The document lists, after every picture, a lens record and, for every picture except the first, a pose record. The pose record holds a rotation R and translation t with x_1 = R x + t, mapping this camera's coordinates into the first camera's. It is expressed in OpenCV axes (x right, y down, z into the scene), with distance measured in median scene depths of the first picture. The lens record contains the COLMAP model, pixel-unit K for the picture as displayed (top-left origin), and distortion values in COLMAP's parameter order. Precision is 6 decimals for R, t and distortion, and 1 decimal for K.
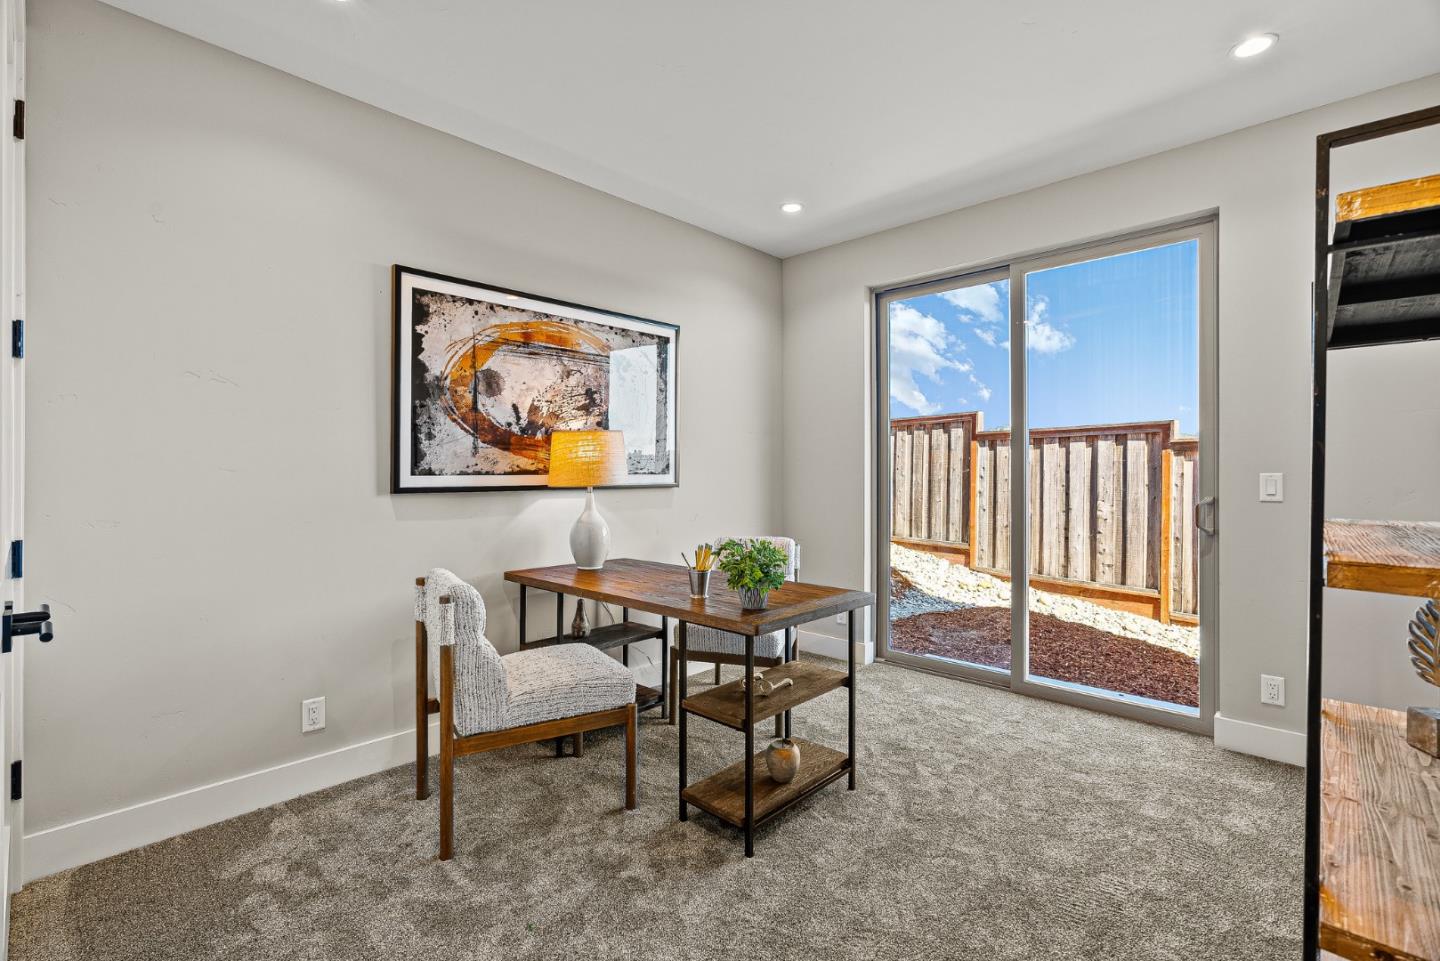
lens RADIAL K [[660.1, 0, 716.1], [0, 660.1, 474.8], [0, 0, 1]] dist [-0.004064, 0.004567]
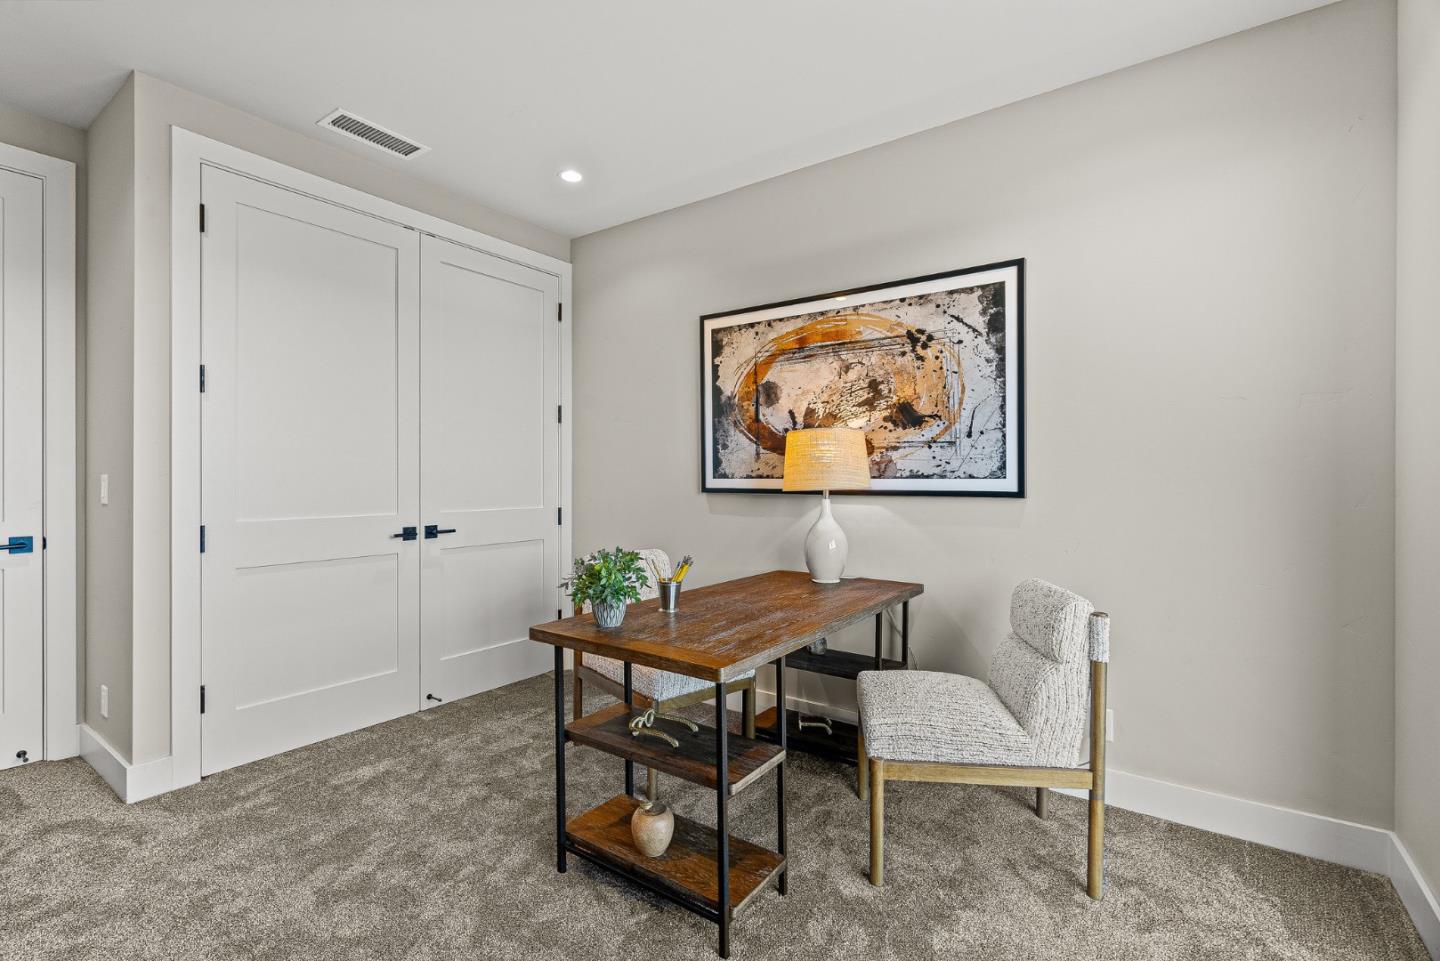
lens RADIAL K [[660.1, 0, 715.7], [0, 660.1, 480.1], [0, 0, 1]] dist [-0.004064, 0.004567]
pose [[0.144265, 0.004094, -0.989531, 0.725982], [-0.004096, 0.999985, 0.003540, -0.000526], [0.989531, 0.003542, 0.144279, 0.760171]]
